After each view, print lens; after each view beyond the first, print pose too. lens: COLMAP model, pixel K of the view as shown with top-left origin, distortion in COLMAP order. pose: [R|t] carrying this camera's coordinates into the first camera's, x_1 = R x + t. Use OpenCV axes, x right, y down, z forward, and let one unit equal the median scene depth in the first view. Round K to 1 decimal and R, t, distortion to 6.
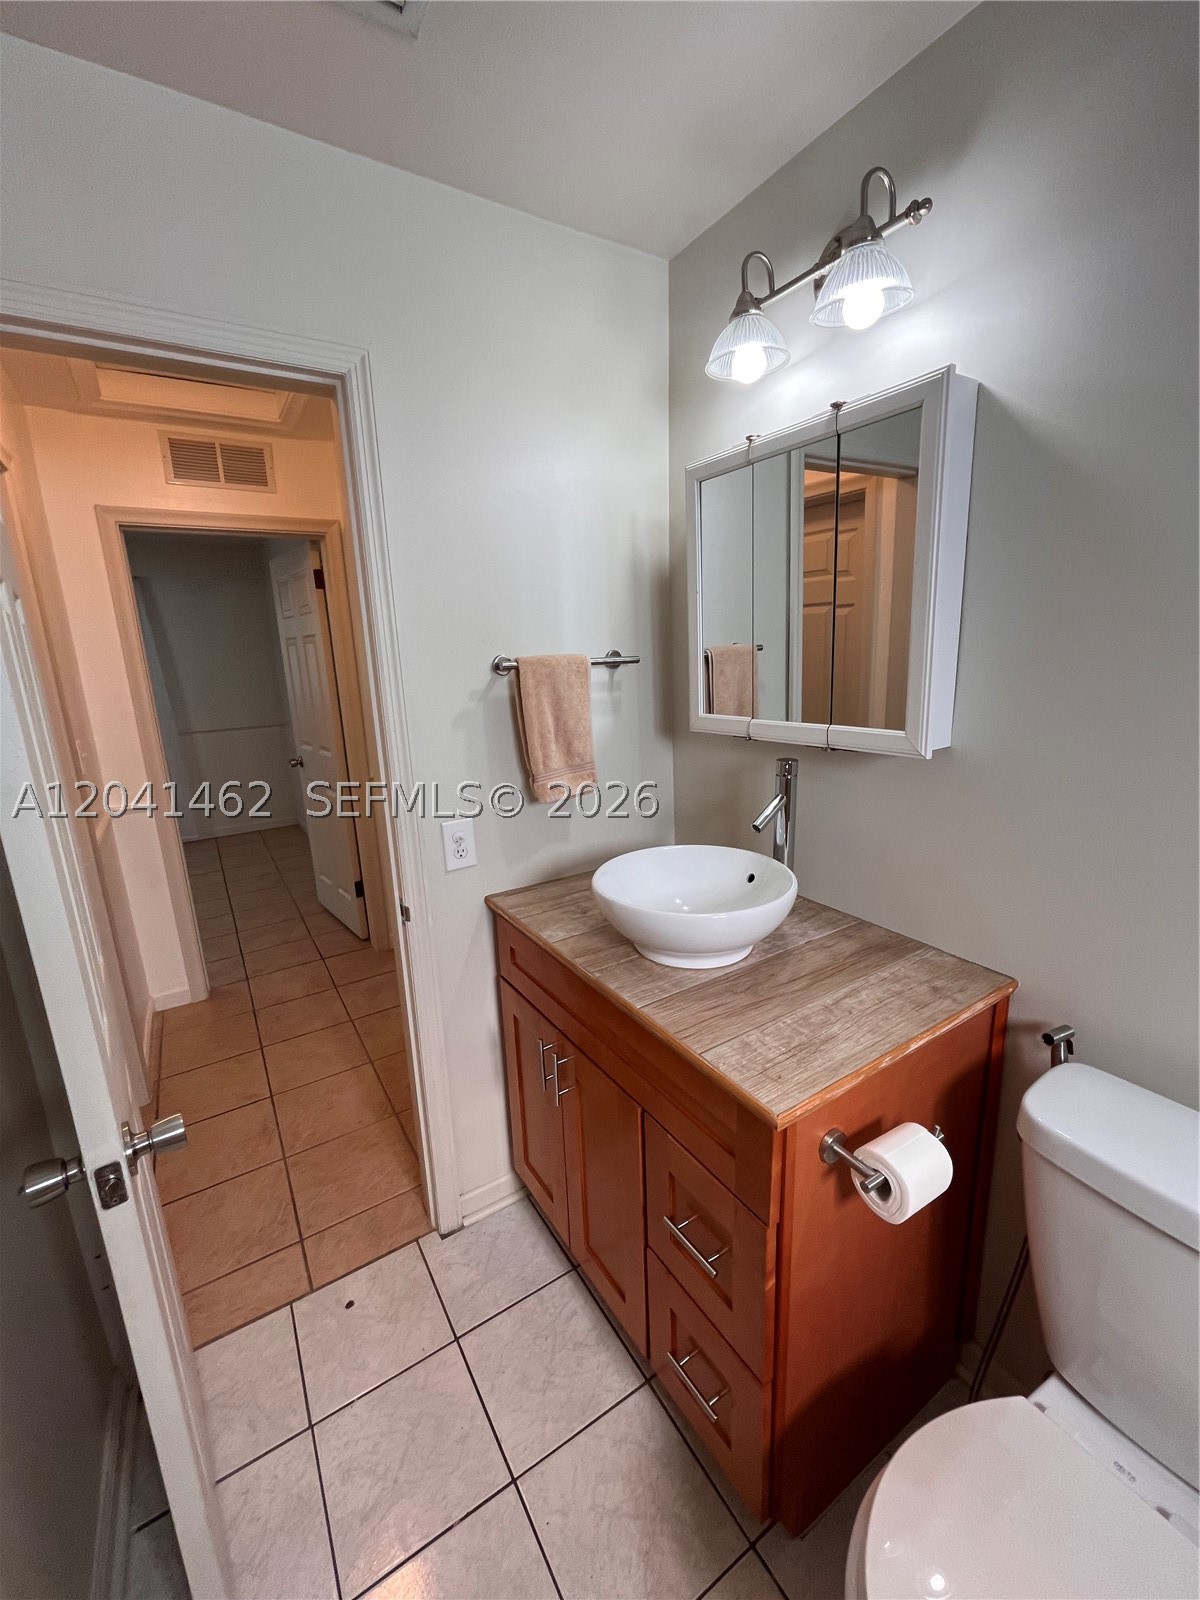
lens RADIAL K [[649.2, 0, 598.8], [0, 649.2, 798.4], [0, 0, 1]] dist [-0.001493, -0.000243]
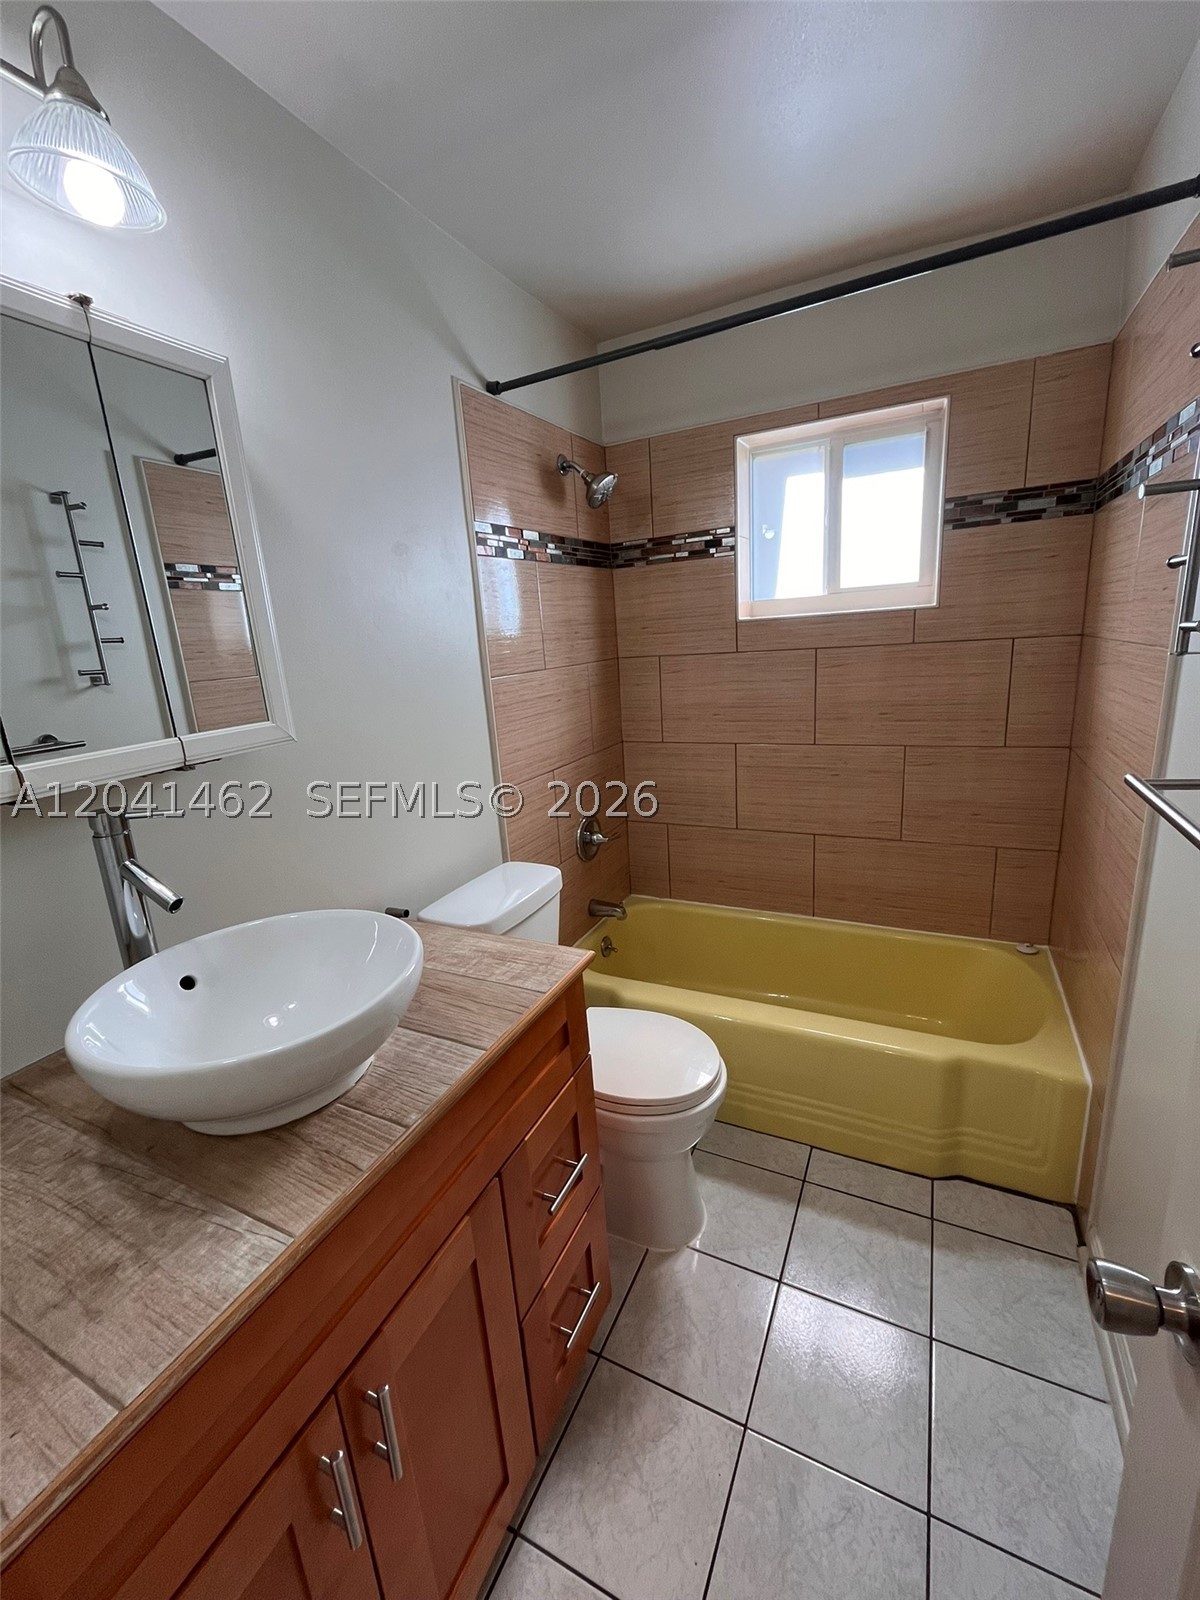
lens RADIAL K [[649.2, 0, 598.8], [0, 649.2, 798.4], [0, 0, 1]] dist [-0.001493, -0.000243]
pose [[-0.517079, -0.134950, 0.845233, -0.594934], [0.277961, 0.907498, 0.314937, -0.159812], [-0.809547, 0.397789, -0.431737, 1.020944]]
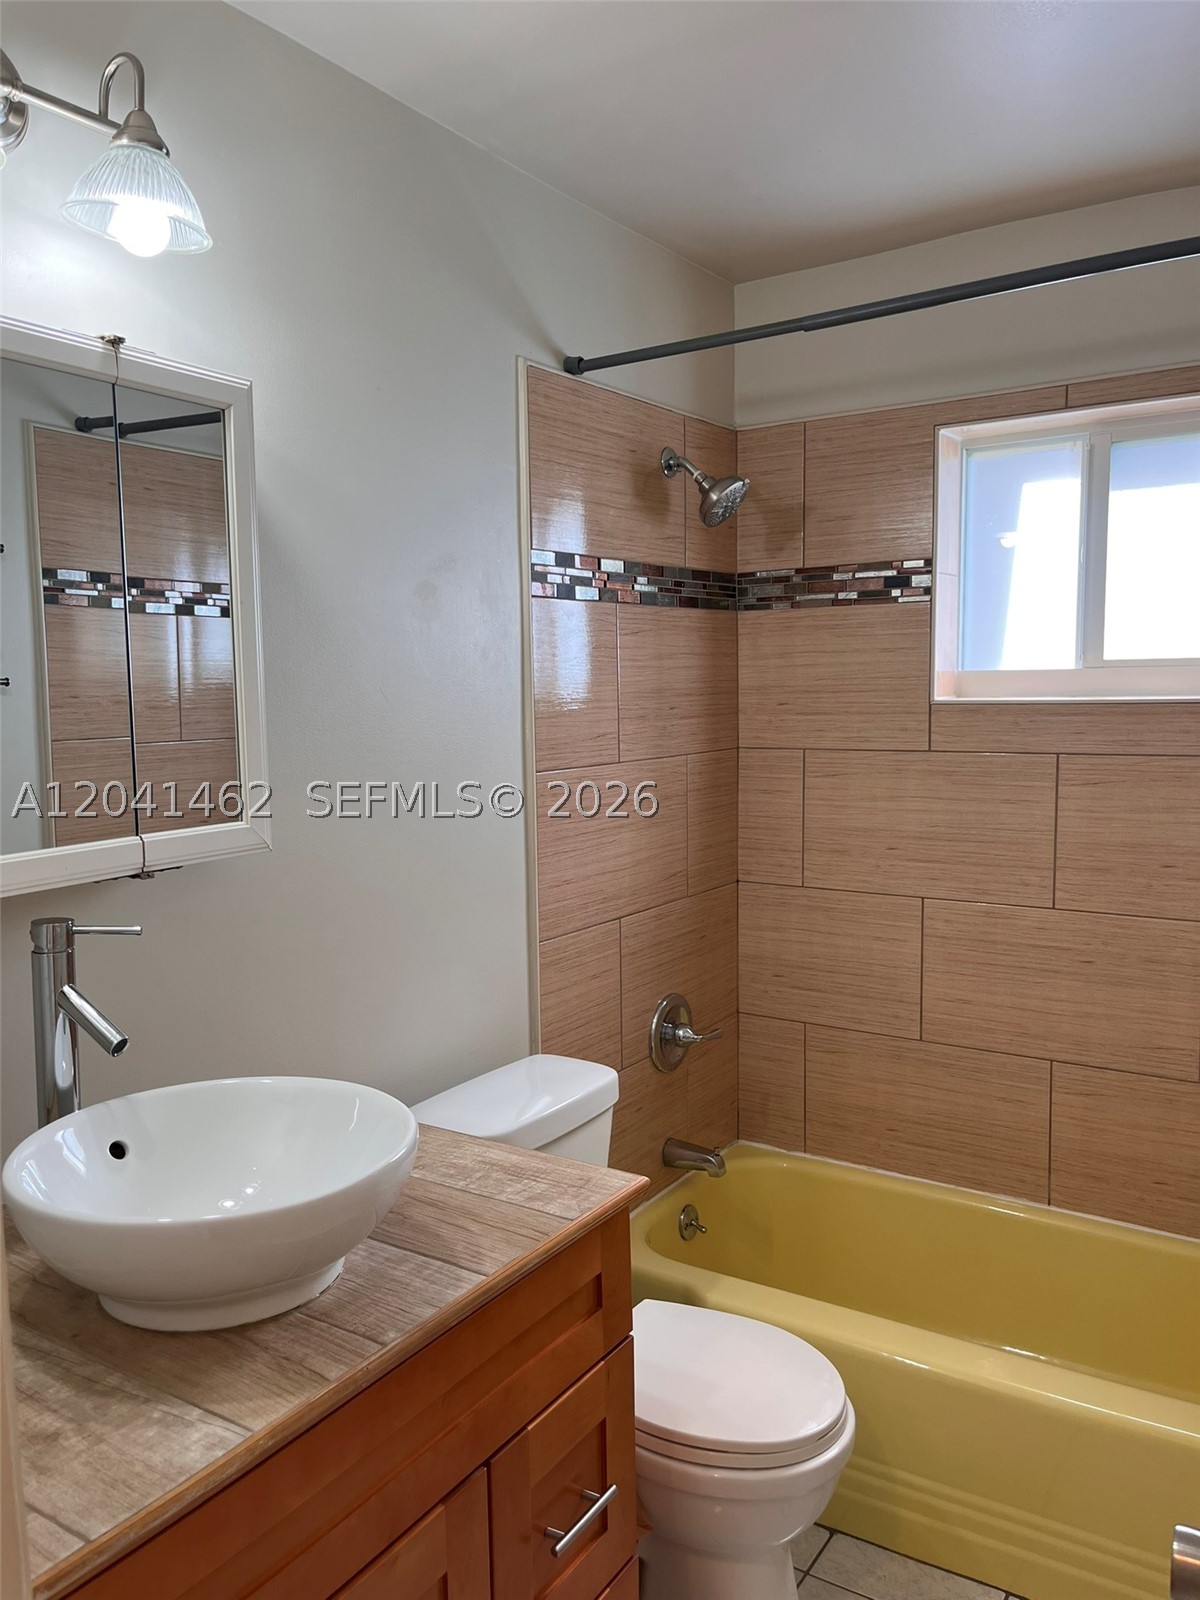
lens RADIAL K [[1216.0, 0, 591.7], [0, 1216.0, 811.6], [0, 0, 1]] dist [0.045829, -0.040609]
pose [[-0.415322, -0.047017, 0.908459, -0.914941], [0.236548, 0.958726, 0.157761, -0.228936], [-0.878381, 0.280416, -0.387058, 1.135868]]
